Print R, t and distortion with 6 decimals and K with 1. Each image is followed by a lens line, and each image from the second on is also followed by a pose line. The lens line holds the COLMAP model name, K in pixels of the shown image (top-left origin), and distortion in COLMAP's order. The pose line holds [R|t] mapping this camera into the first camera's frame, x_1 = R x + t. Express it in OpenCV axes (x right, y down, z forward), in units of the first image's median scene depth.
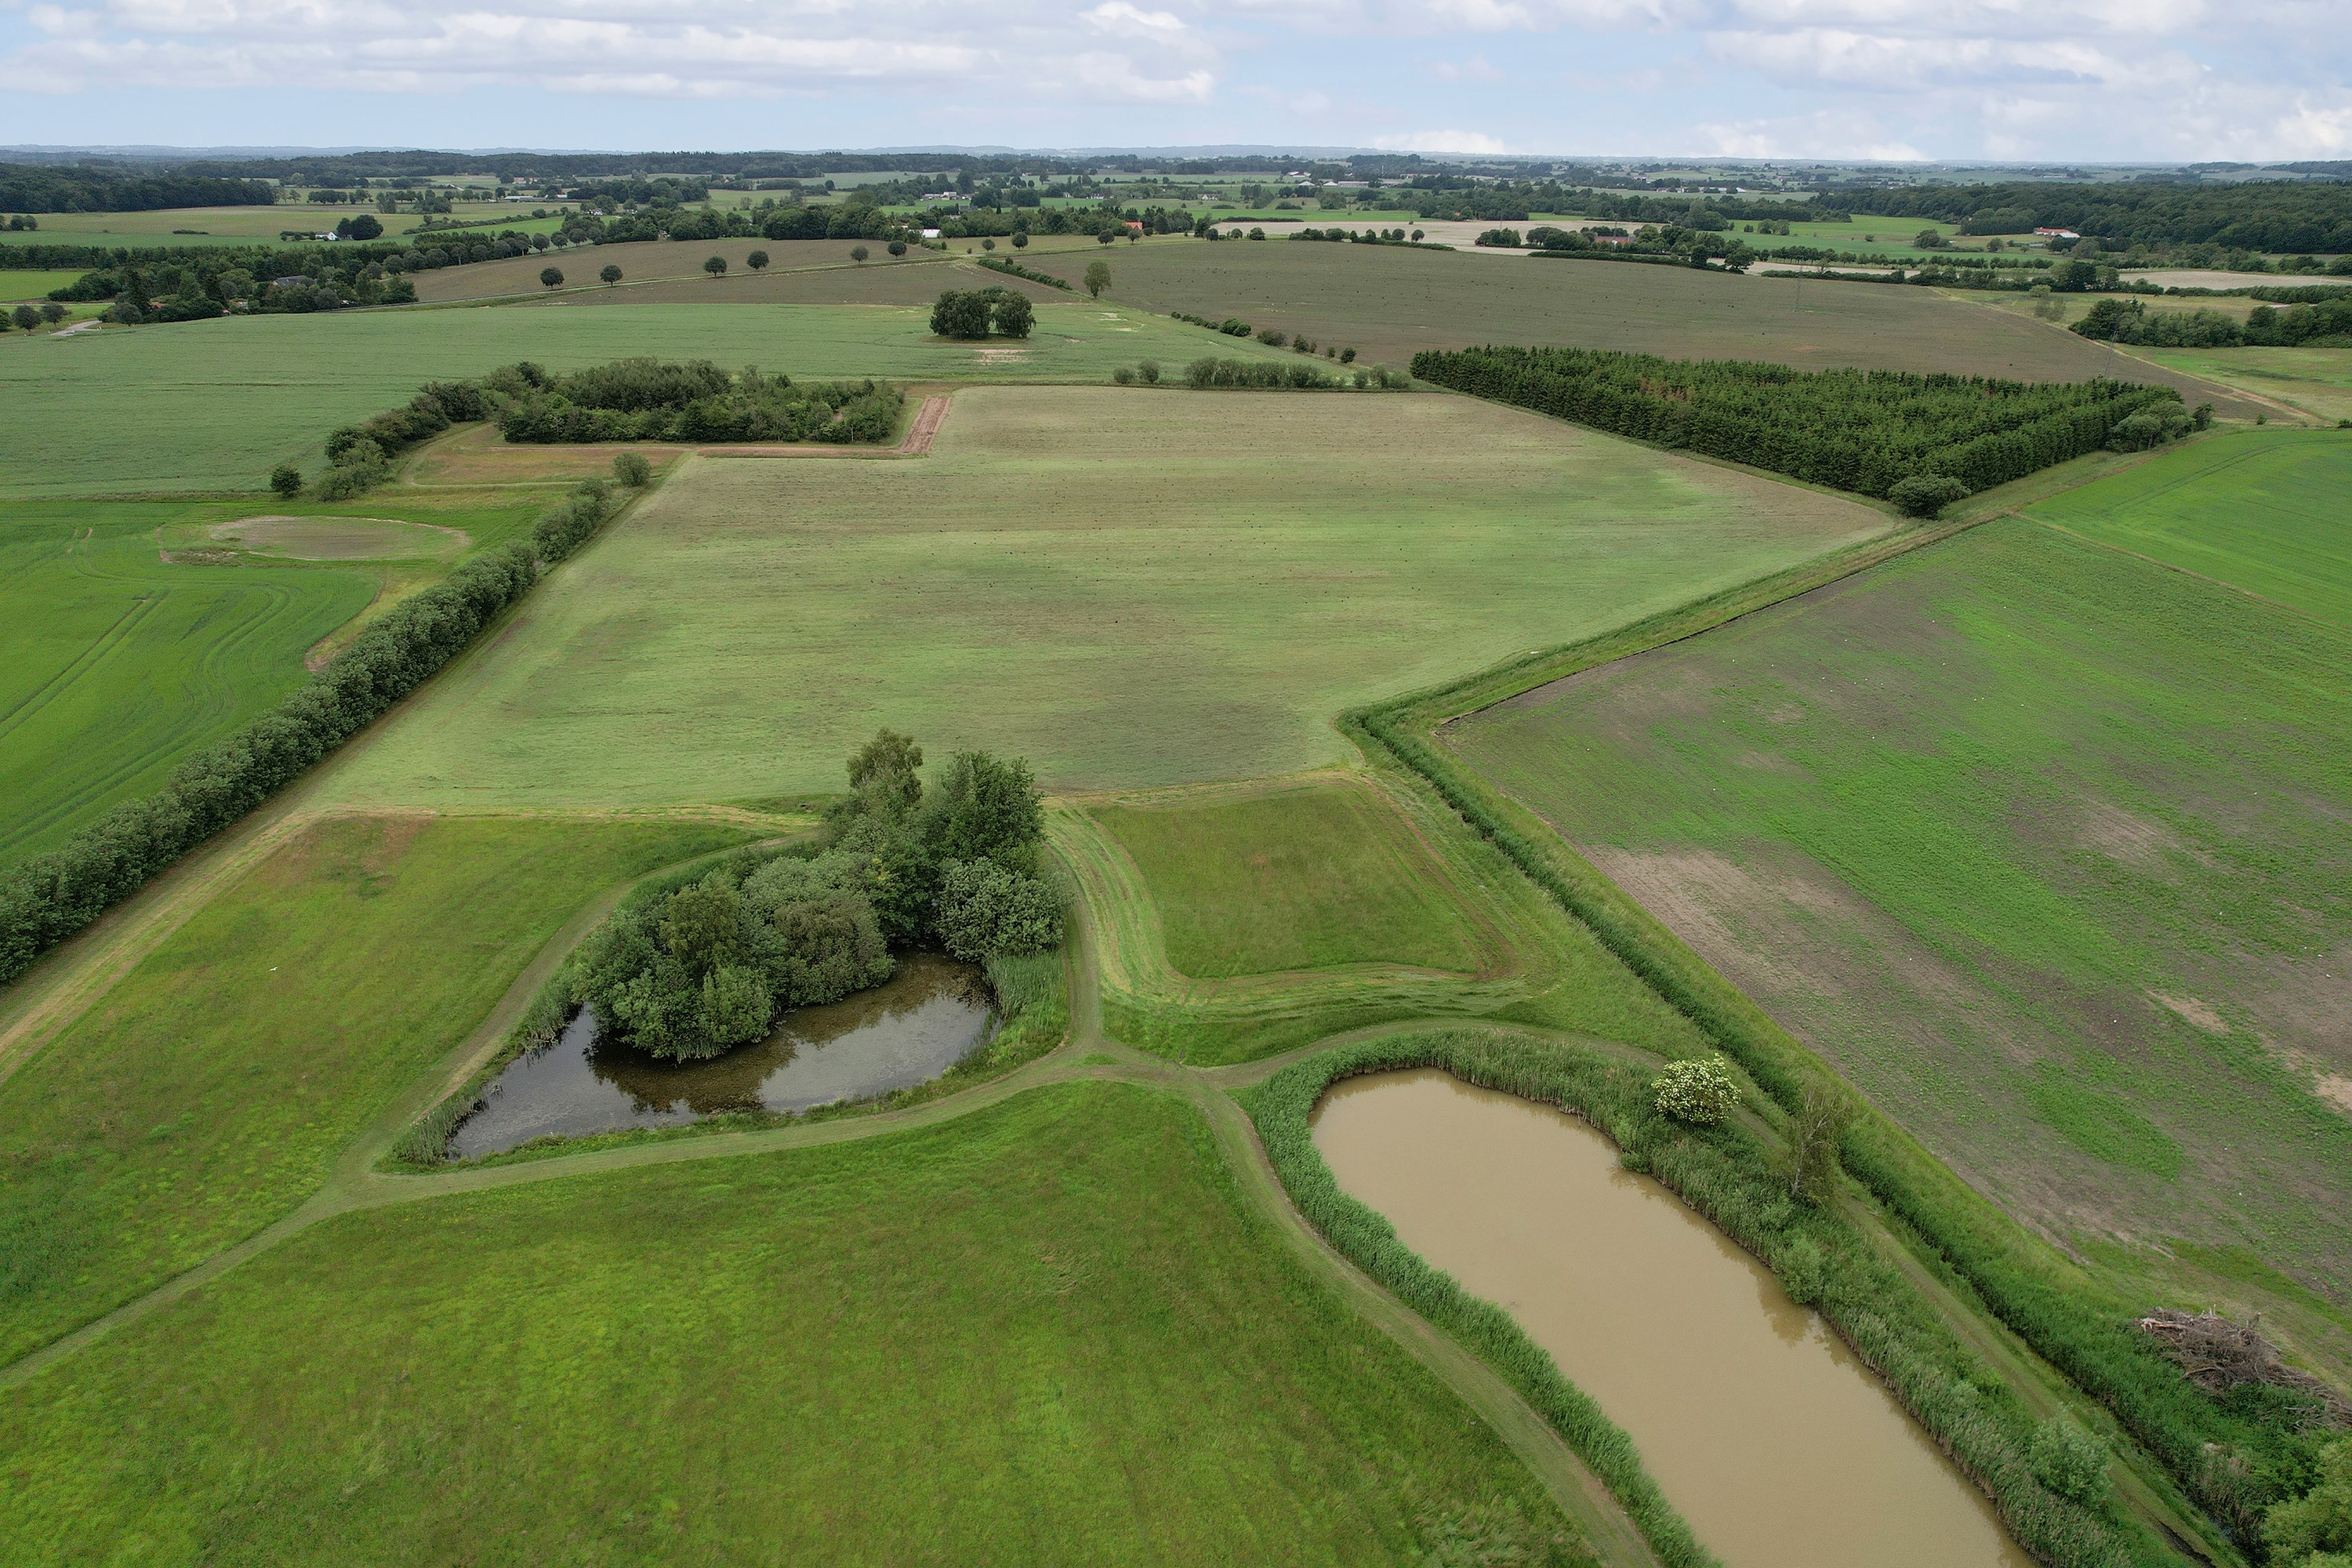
lens RADIAL K [[1521.8, 0, 1180.5], [0, 1521.8, 749.3], [0, 0, 1]] dist [-0.088671, 0.080883]
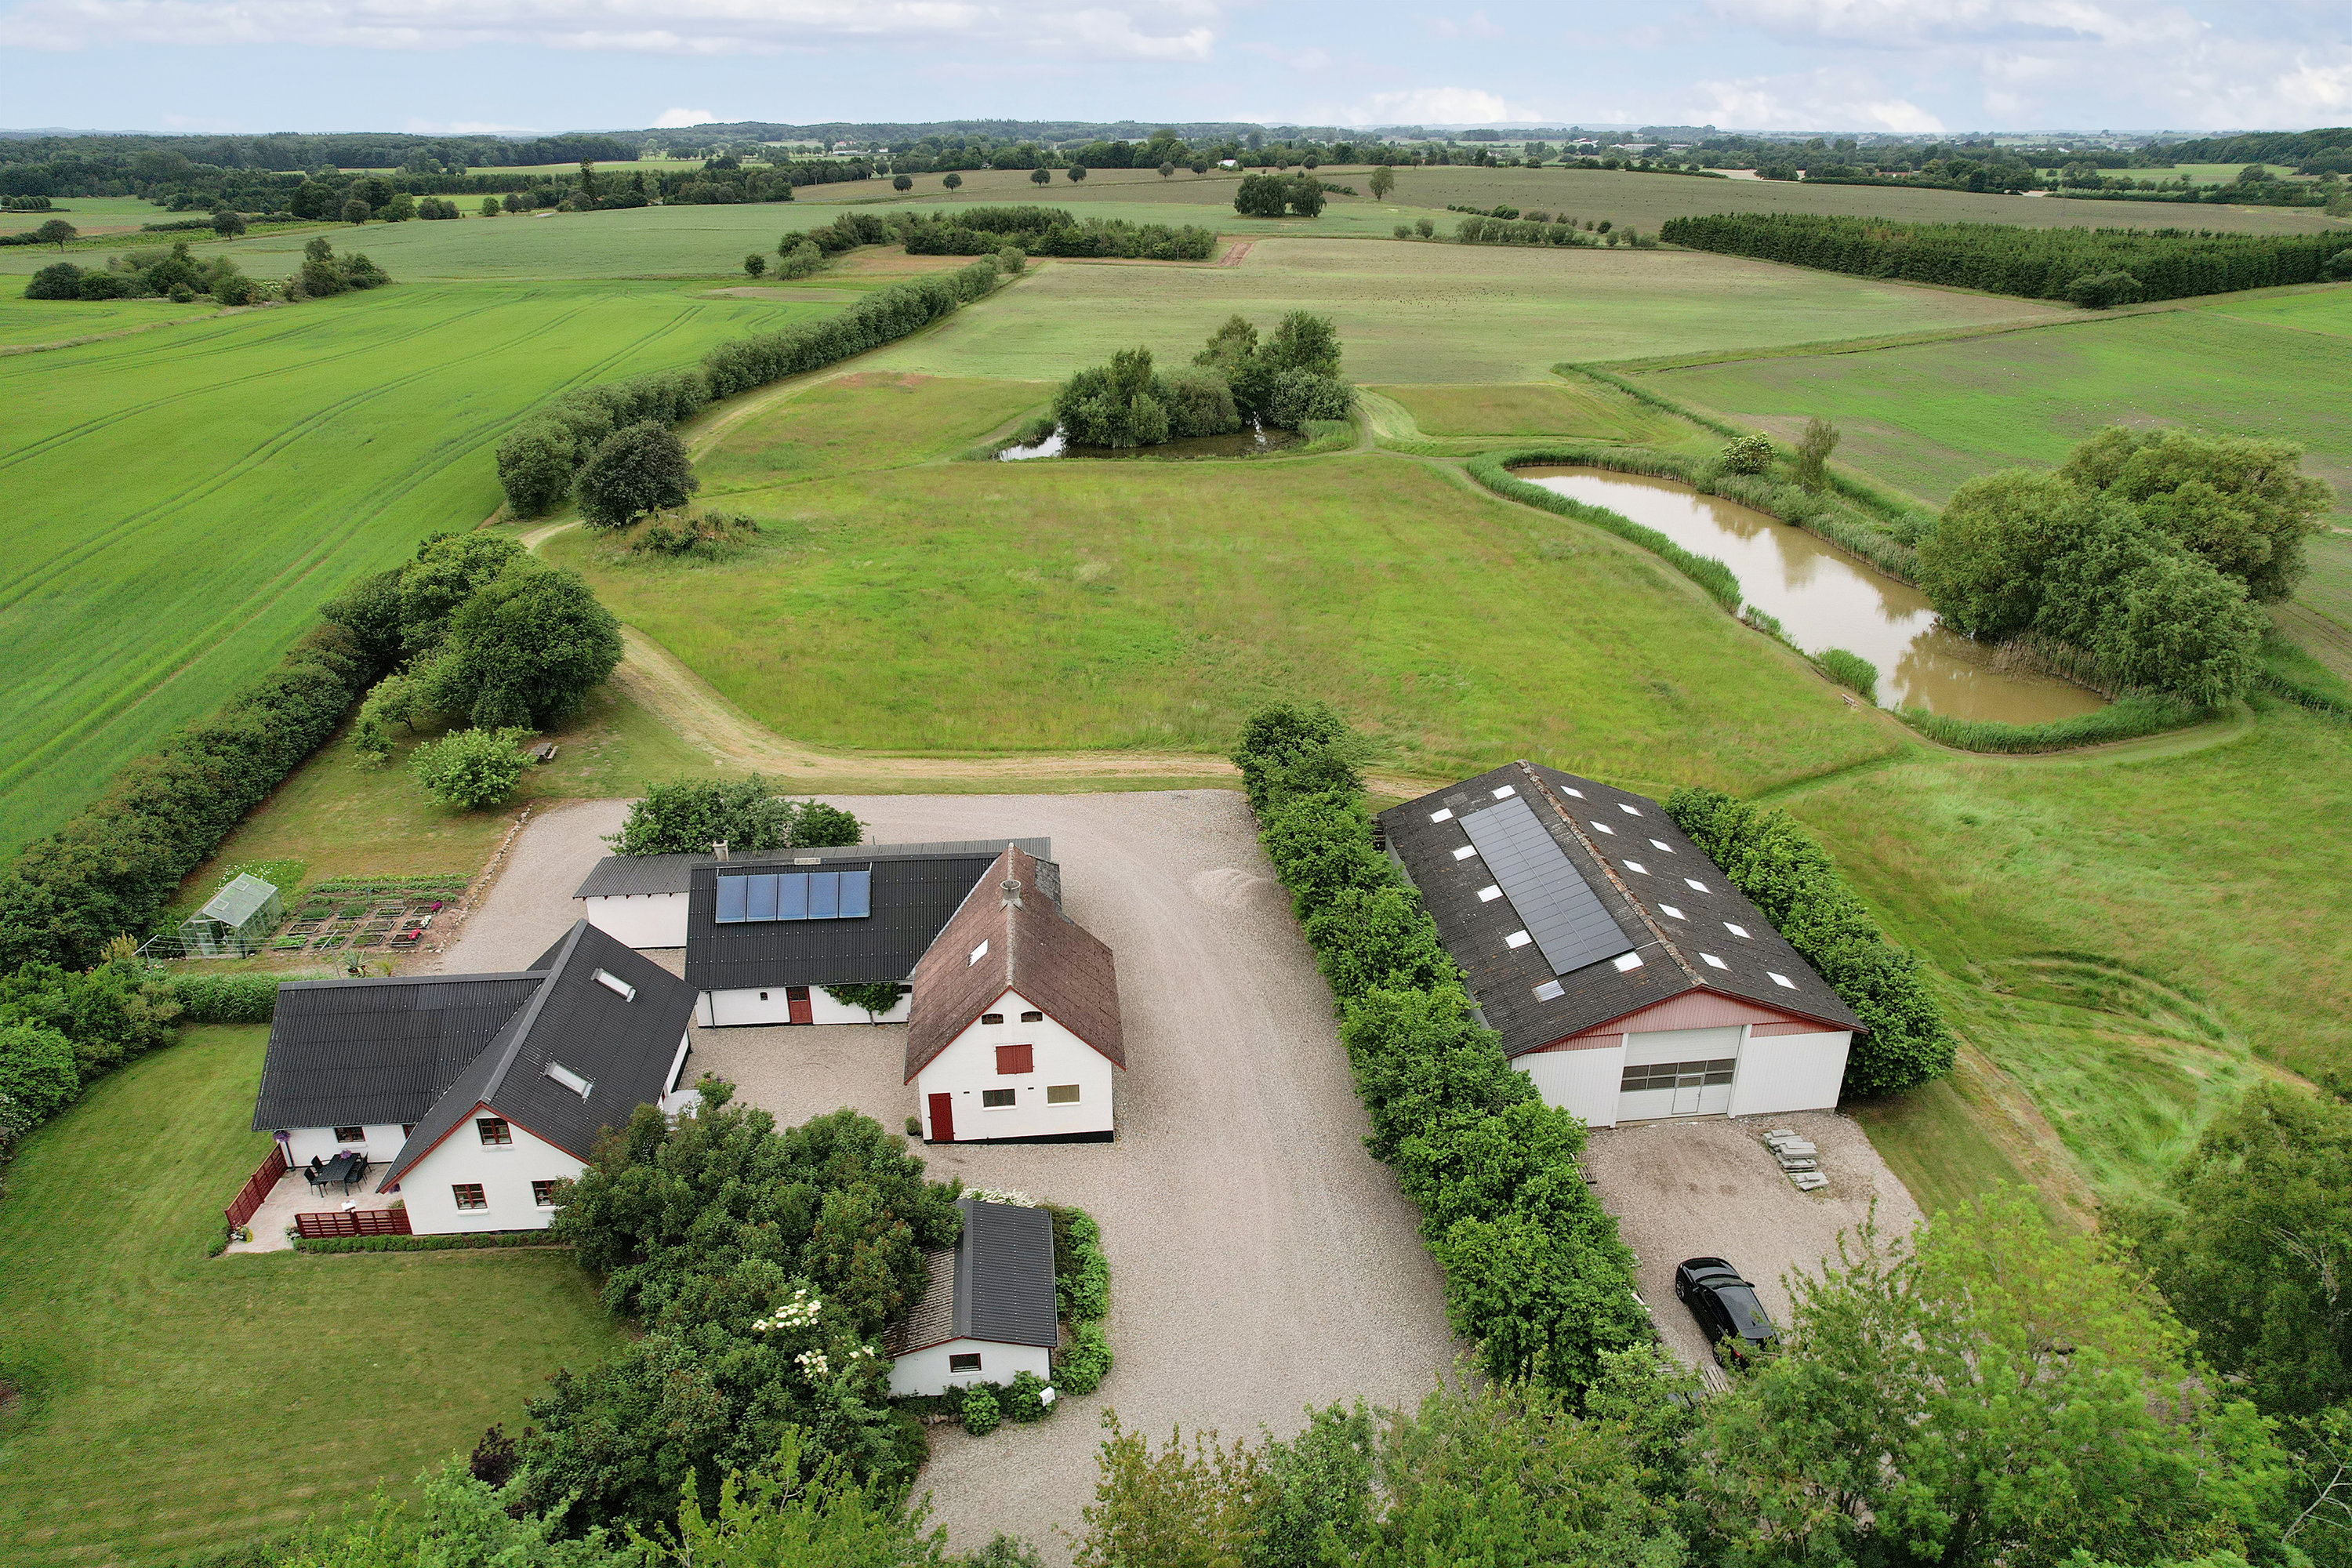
lens RADIAL K [[1521.8, 0, 1180.5], [0, 1521.8, 749.3], [0, 0, 1]] dist [-0.088671, 0.080883]
pose [[0.984613, 0.058331, -0.164724, 0.010018], [-0.056378, 0.998273, 0.016513, 0.174212], [0.165403, -0.006972, 0.986201, -0.211681]]
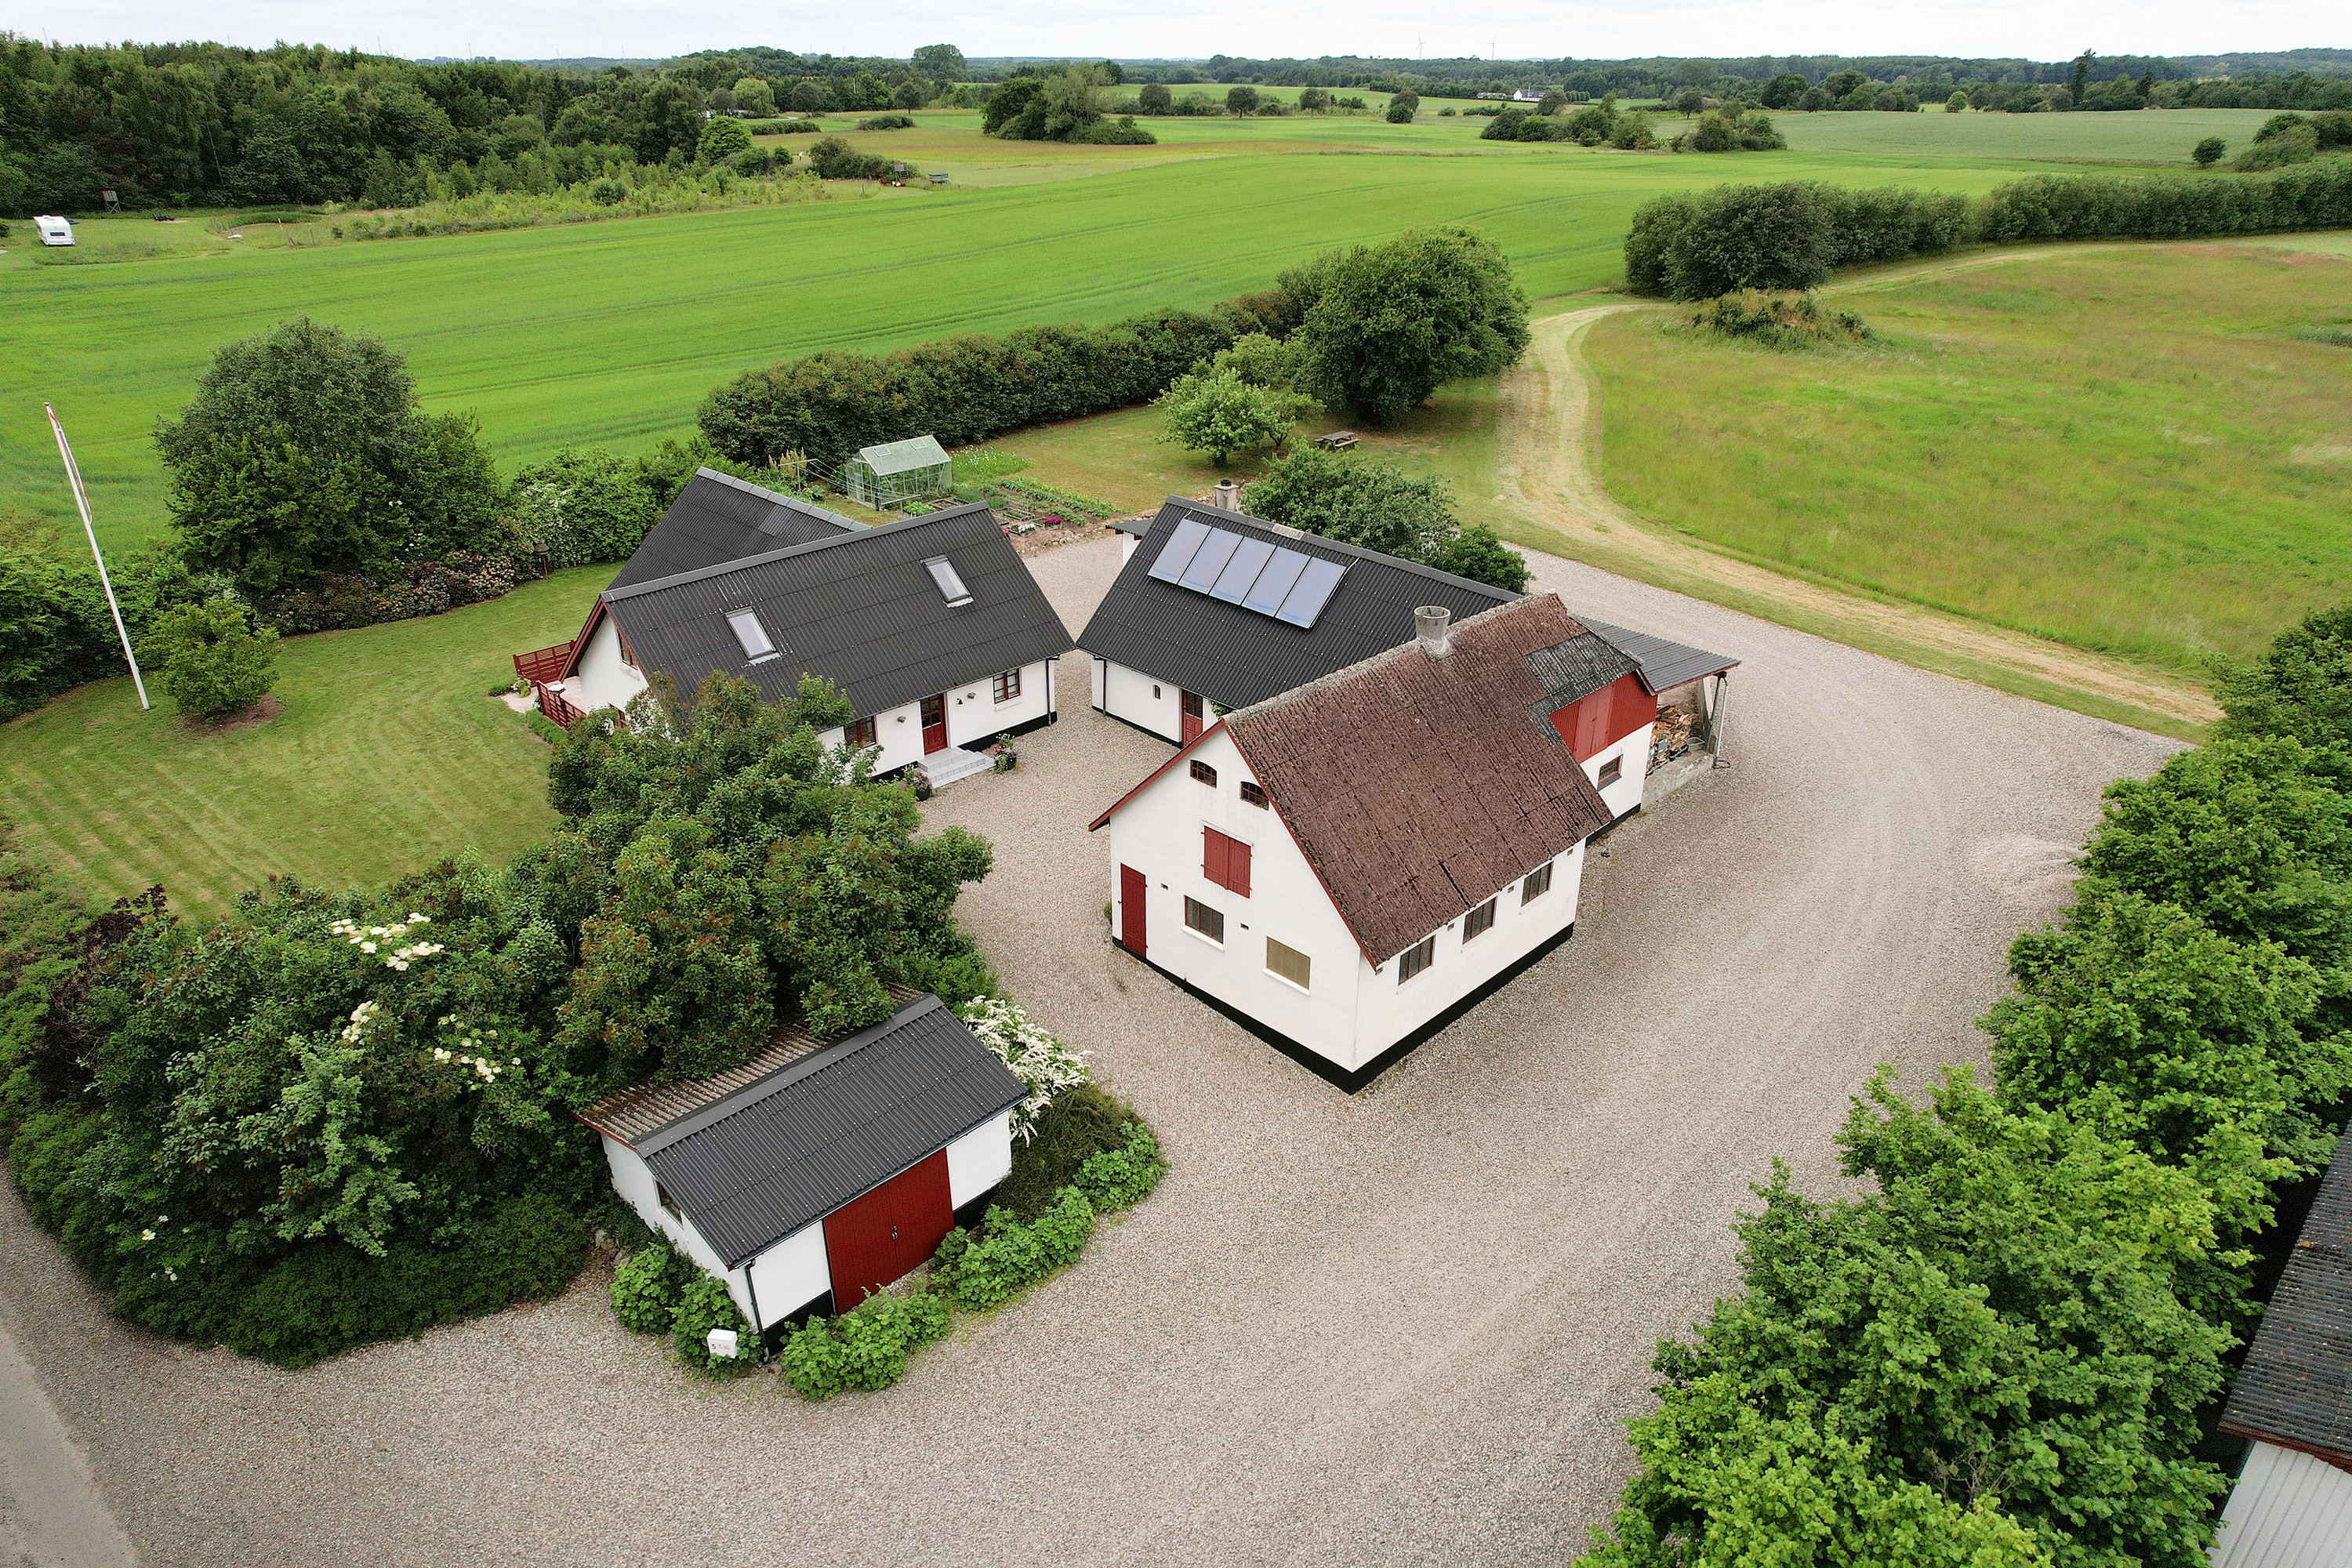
lens RADIAL K [[1500.4, 0, 1176.0], [0, 1500.4, 784.0], [0, 0, 1]] dist [-0.044331, 0.001718]
pose [[0.485667, 0.381104, -0.786694, 0.035201], [-0.325704, 0.914049, 0.241726, 0.185716], [0.811200, 0.138831, 0.568050, -0.111022]]
